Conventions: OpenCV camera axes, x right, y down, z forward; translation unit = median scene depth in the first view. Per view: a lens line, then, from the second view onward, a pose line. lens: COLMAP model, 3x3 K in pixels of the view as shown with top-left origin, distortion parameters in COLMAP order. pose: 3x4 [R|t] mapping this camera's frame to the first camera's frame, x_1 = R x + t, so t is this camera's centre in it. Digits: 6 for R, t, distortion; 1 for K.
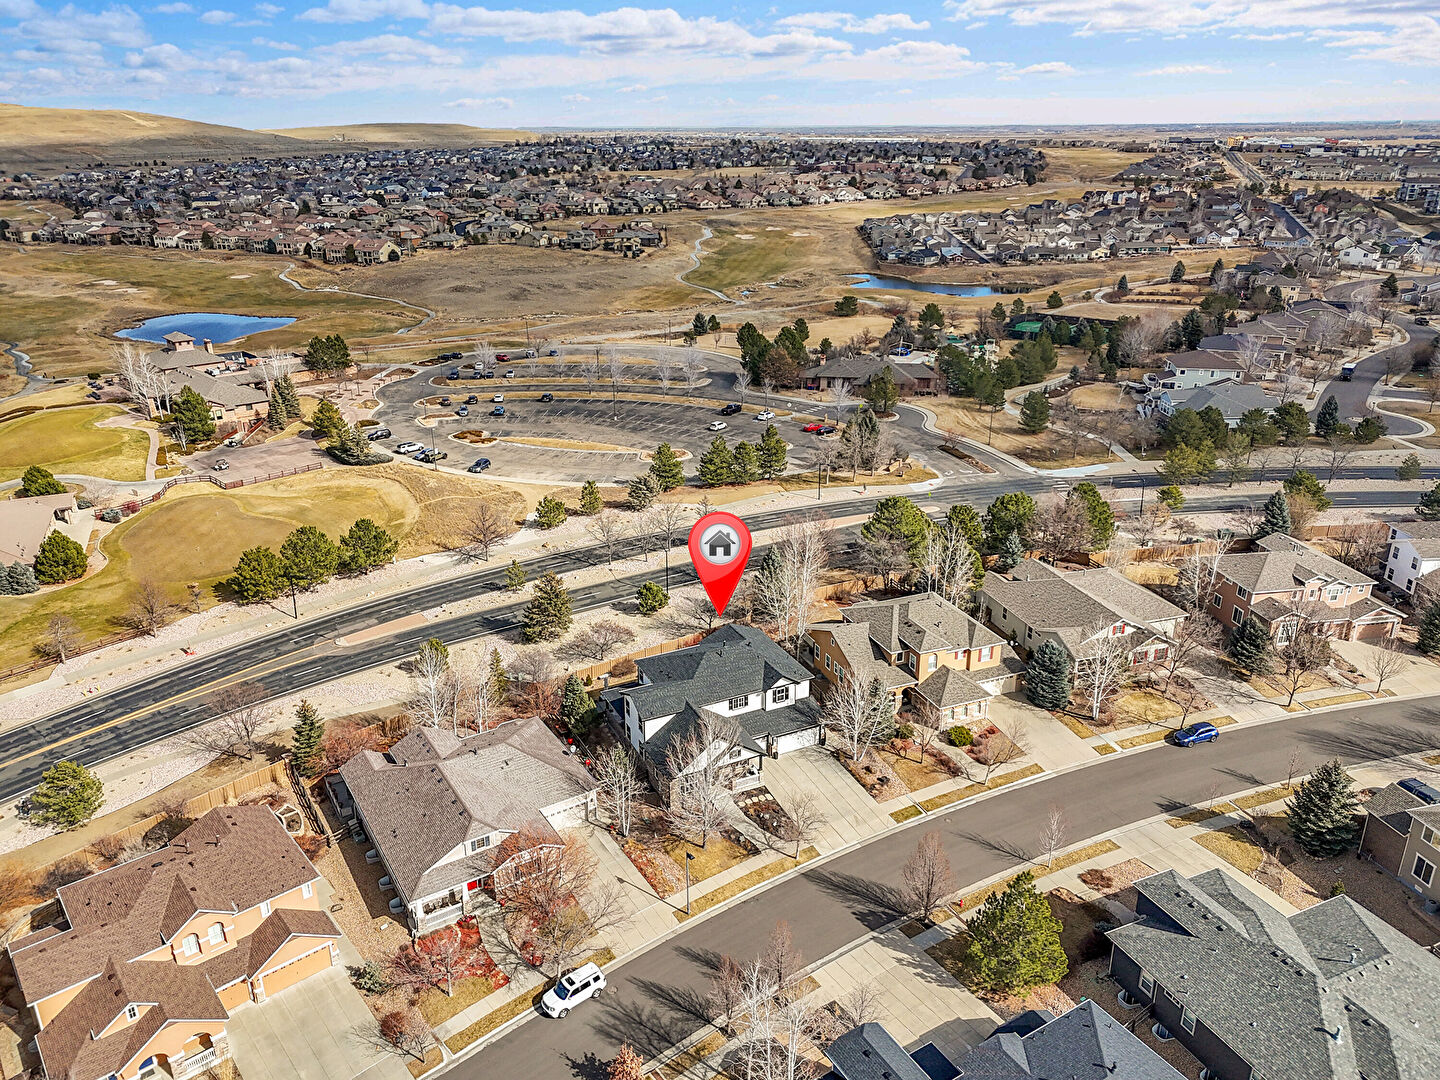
lens RADIAL K [[1079.5, 0, 723.4], [0, 1079.5, 519.3], [0, 0, 1]] dist [0.088002, -0.085902]
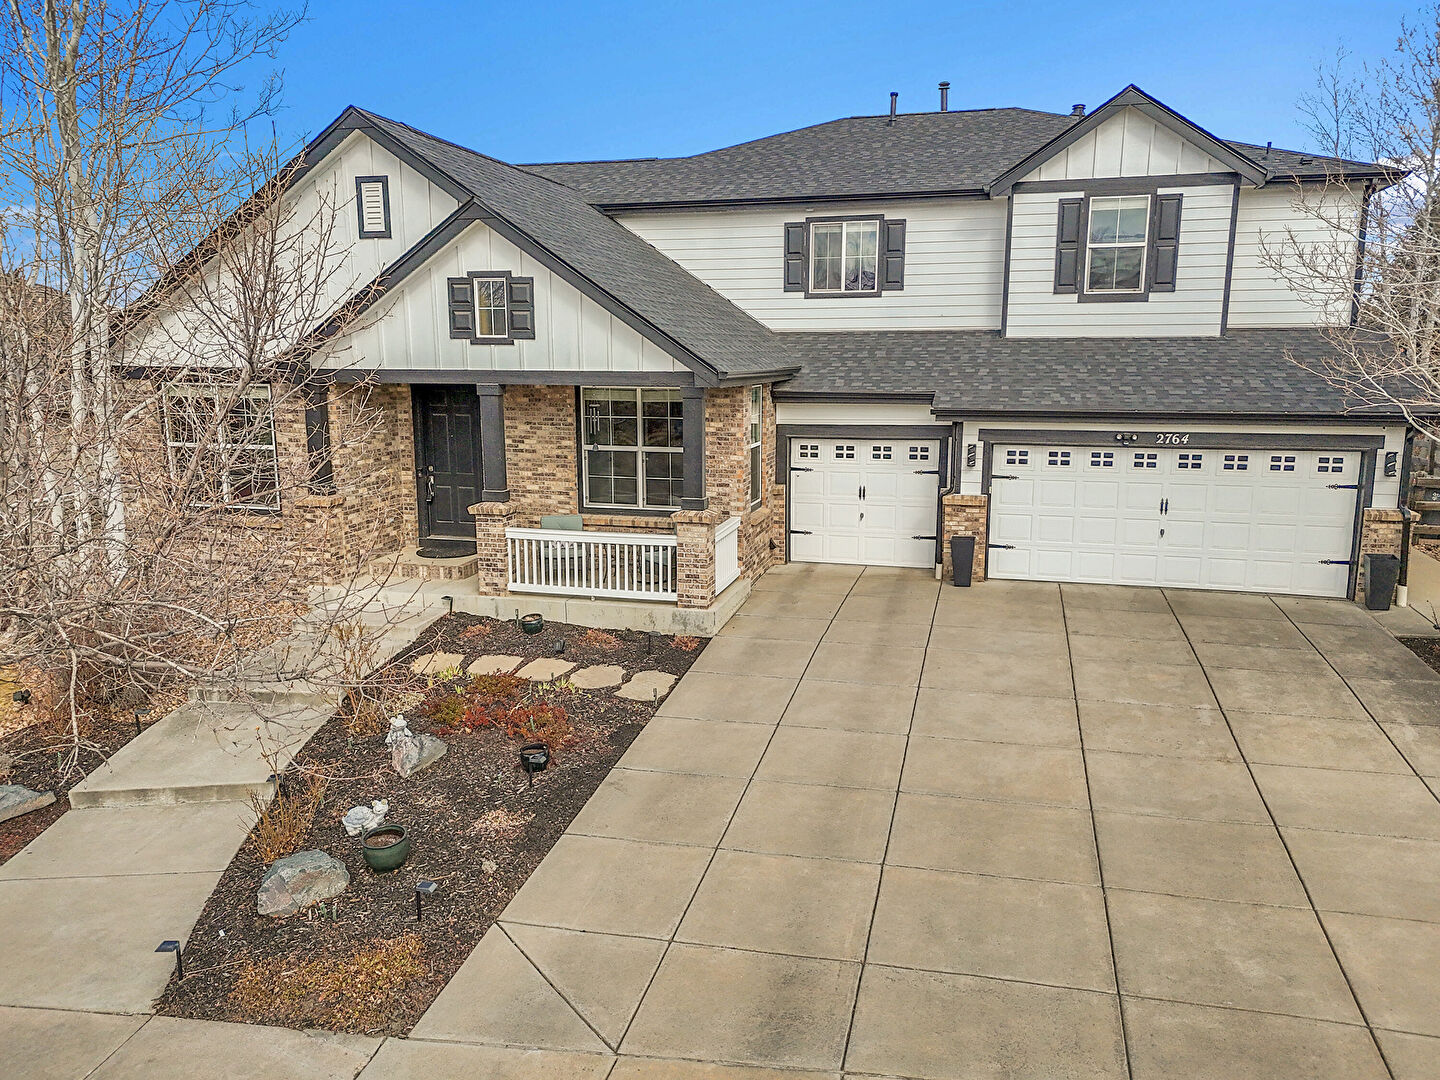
lens RADIAL K [[1059.9, 0, 723.9], [0, 1059.9, 537.3], [0, 0, 1]] dist [0.071090, -0.061429]
pose [[0.748811, 0.116156, -0.652525, 0.084667], [-0.233571, 0.967610, -0.095792, 0.166584], [0.620263, 0.224141, 0.751688, 0.609518]]
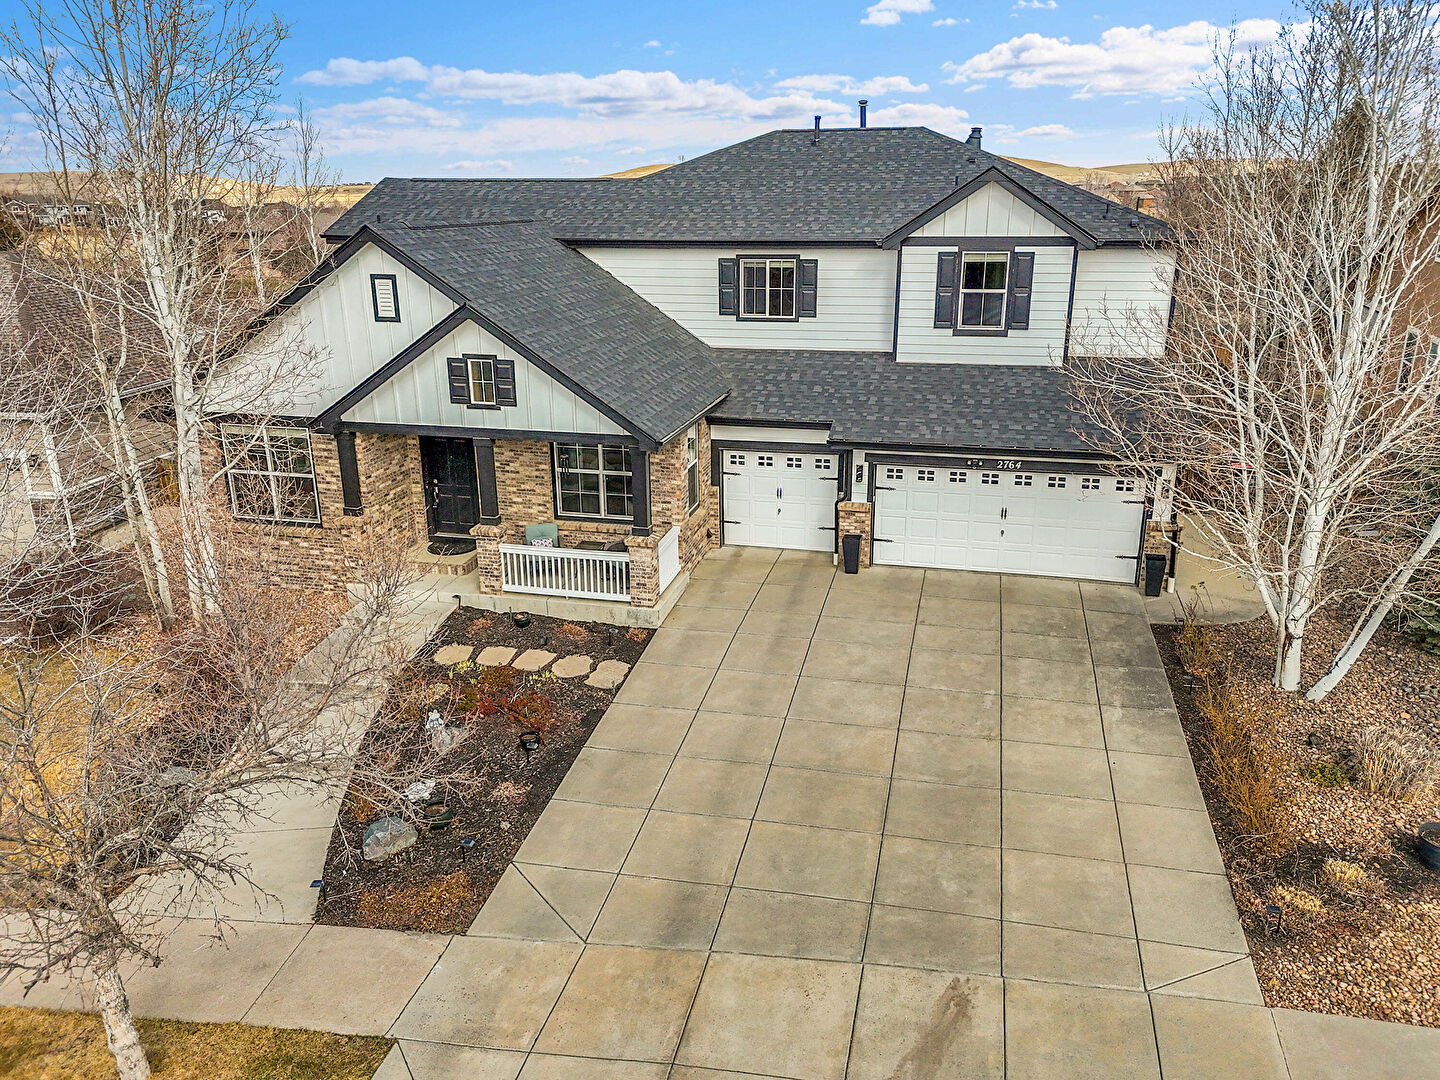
lens RADIAL K [[1057.7, 0, 724.0], [0, 1057.7, 540.0], [0, 0, 1]] dist [0.094857, -0.128351]
pose [[0.763627, 0.196116, -0.615152, 0.104767], [-0.222409, 0.974342, 0.034539, 0.150516], [0.606142, 0.110440, 0.787652, 0.586350]]
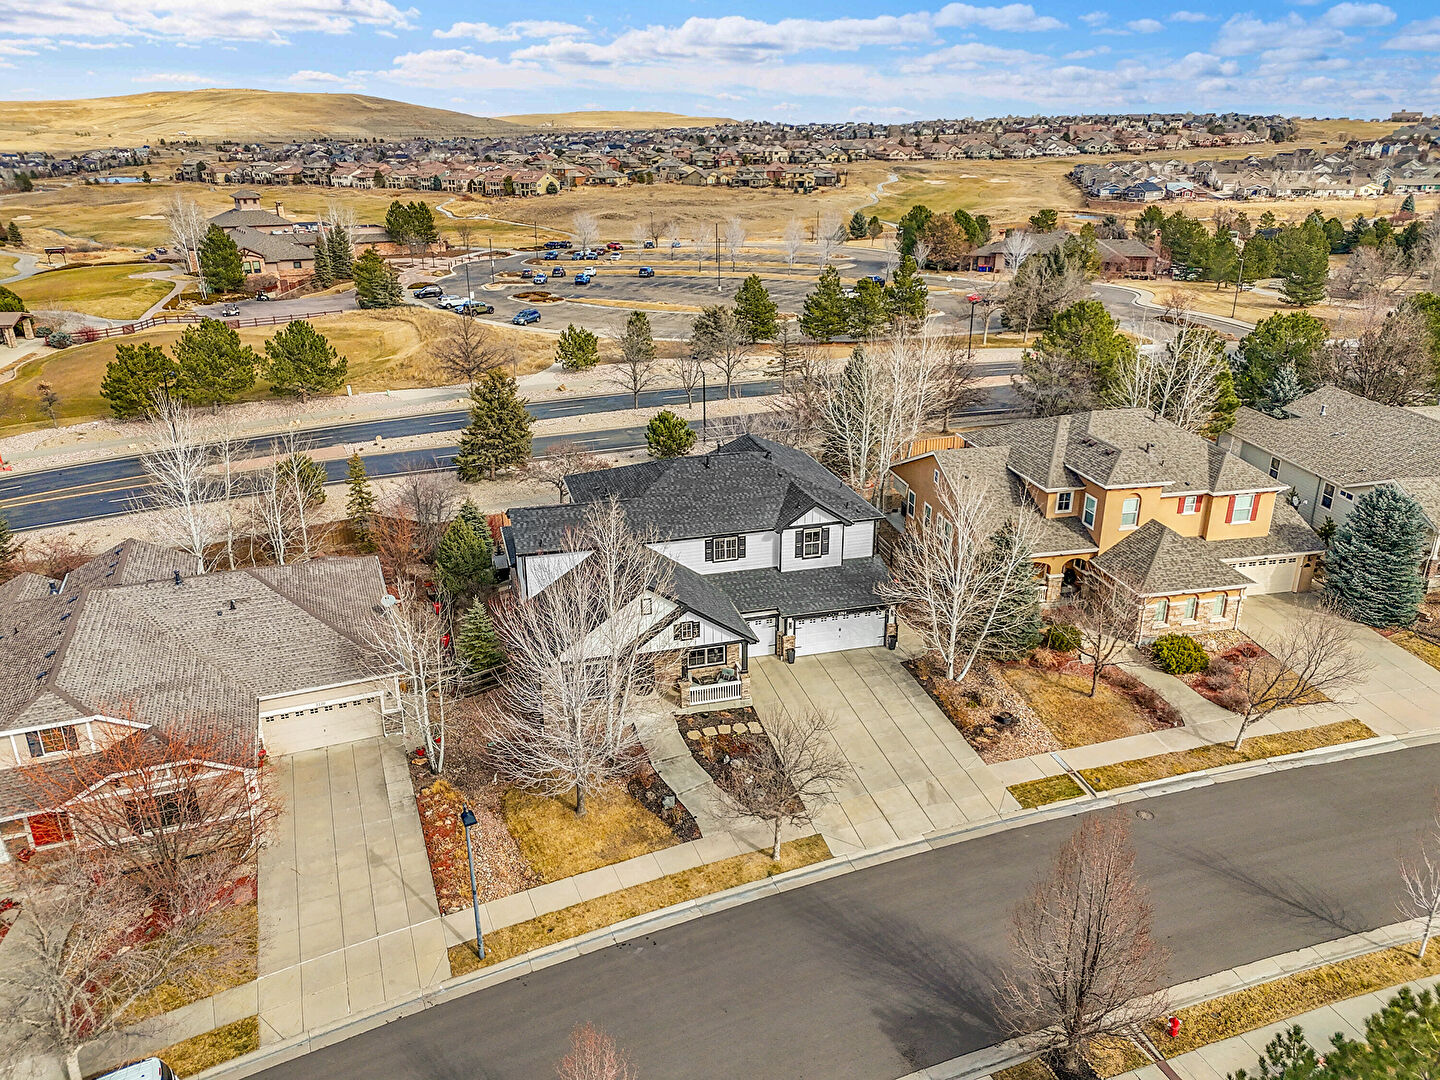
lens RADIAL K [[1059.9, 0, 723.9], [0, 1059.9, 537.3], [0, 0, 1]] dist [0.071090, -0.061429]
pose [[0.983121, 0.065653, -0.170772, 0.069378], [-0.063848, 0.997831, 0.016047, 0.110199], [0.171455, -0.004872, 0.985180, 0.357011]]
